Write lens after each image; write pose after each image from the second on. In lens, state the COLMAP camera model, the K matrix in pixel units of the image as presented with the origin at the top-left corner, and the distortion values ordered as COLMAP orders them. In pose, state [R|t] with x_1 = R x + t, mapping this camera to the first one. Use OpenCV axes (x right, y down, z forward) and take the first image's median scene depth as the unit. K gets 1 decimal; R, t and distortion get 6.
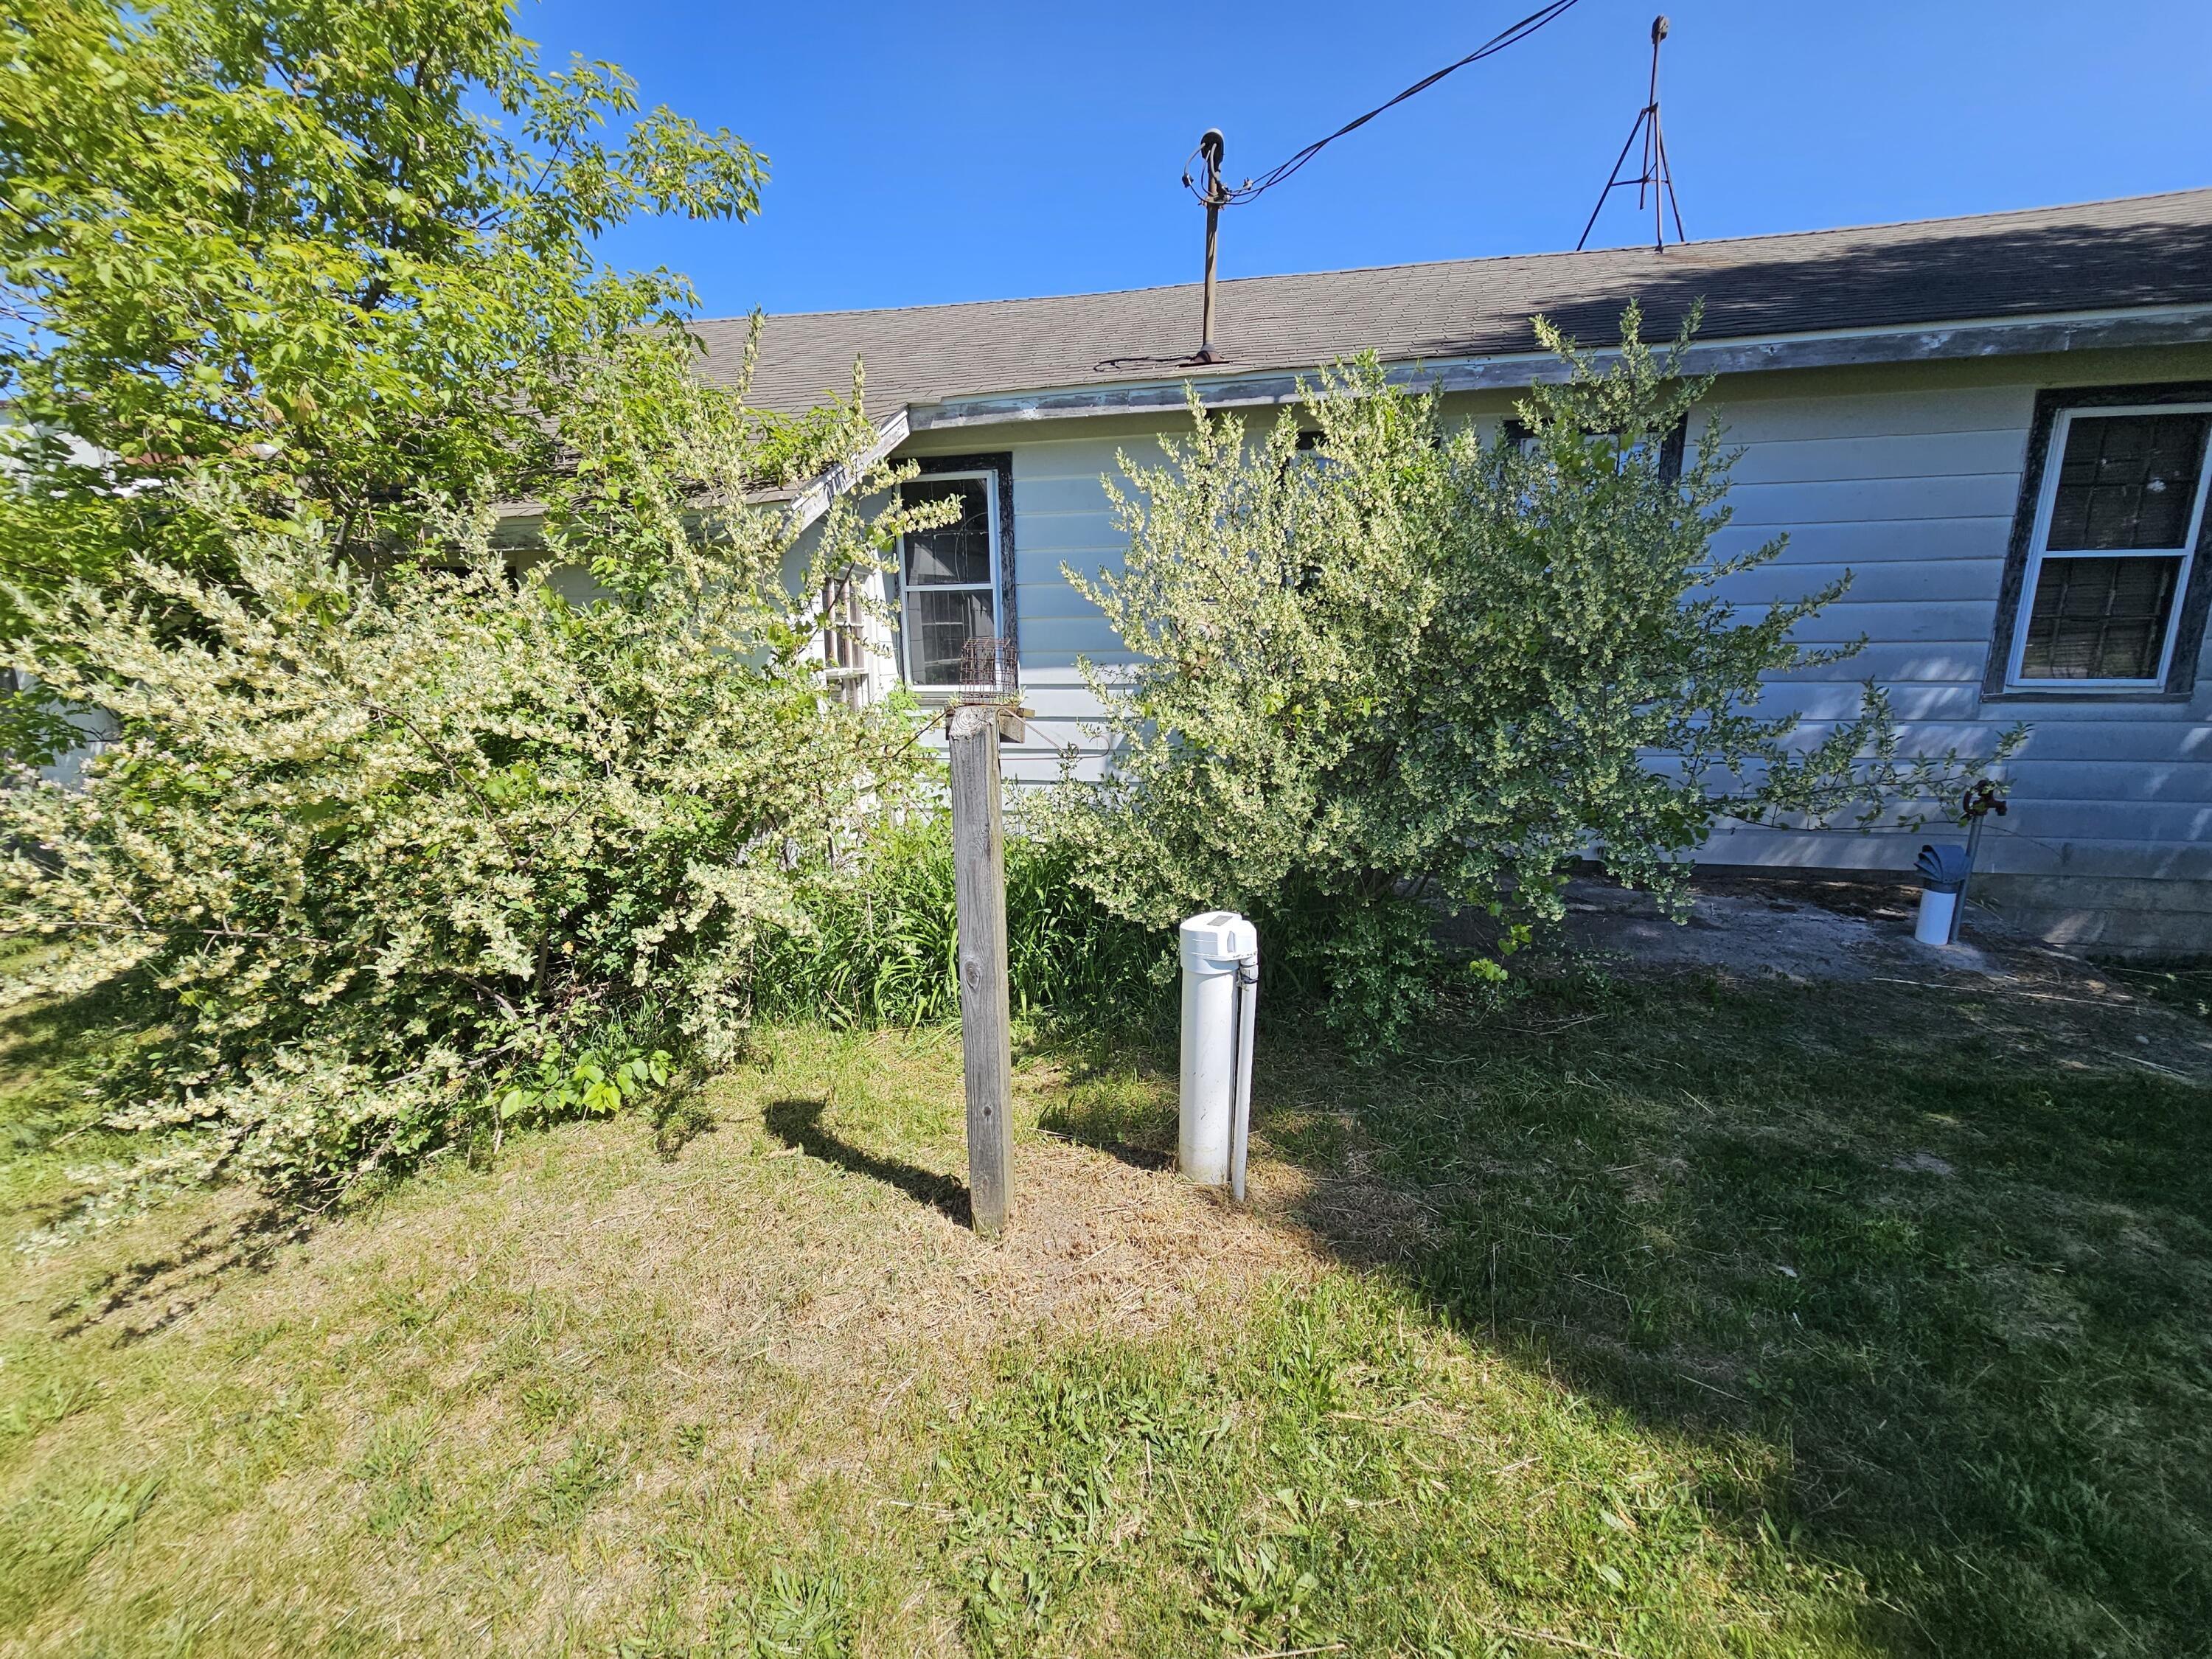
lens RADIAL K [[902.4, 0, 1106.0], [0, 902.4, 829.5], [0, 0, 1]] dist [-0.000188, -0.000072]
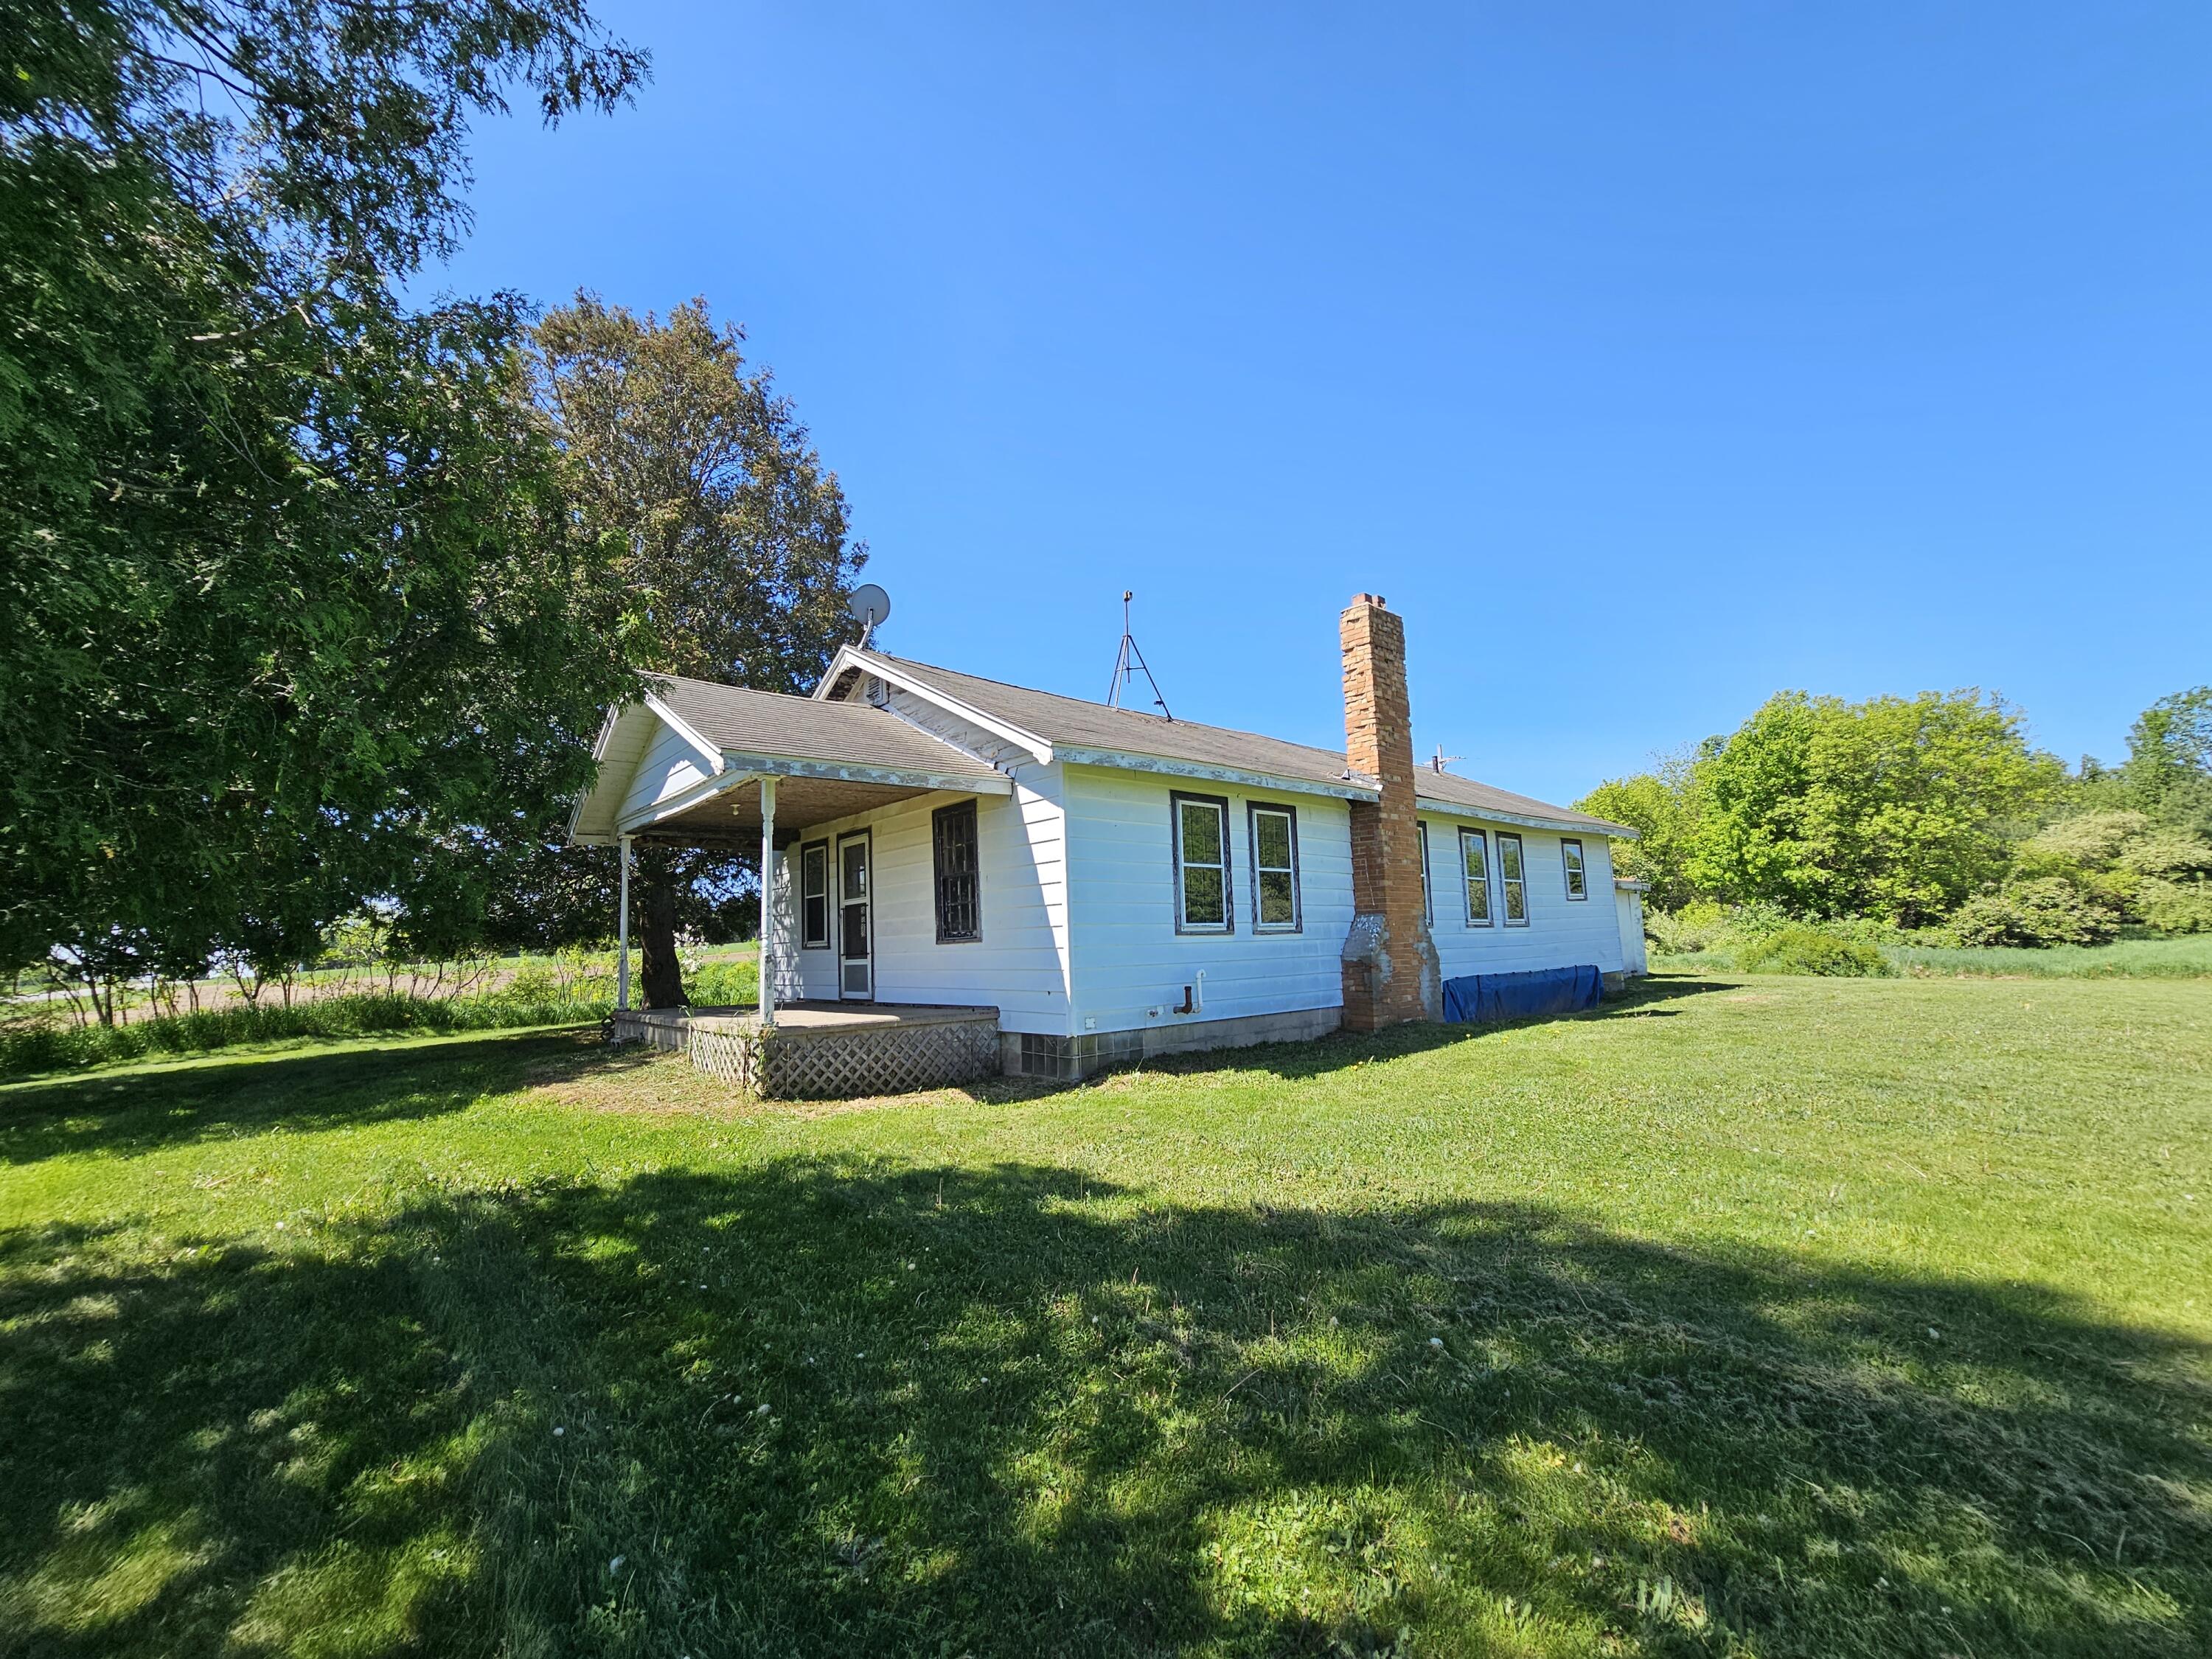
lens RADIAL K [[902.4, 0, 1106.0], [0, 902.4, 829.5], [0, 0, 1]] dist [-0.000188, -0.000072]
pose [[0.478208, 0.075571, 0.874989, -1.234218], [0.186771, 0.964751, -0.185399, -0.041294], [-0.858157, 0.252082, 0.447237, 0.276827]]
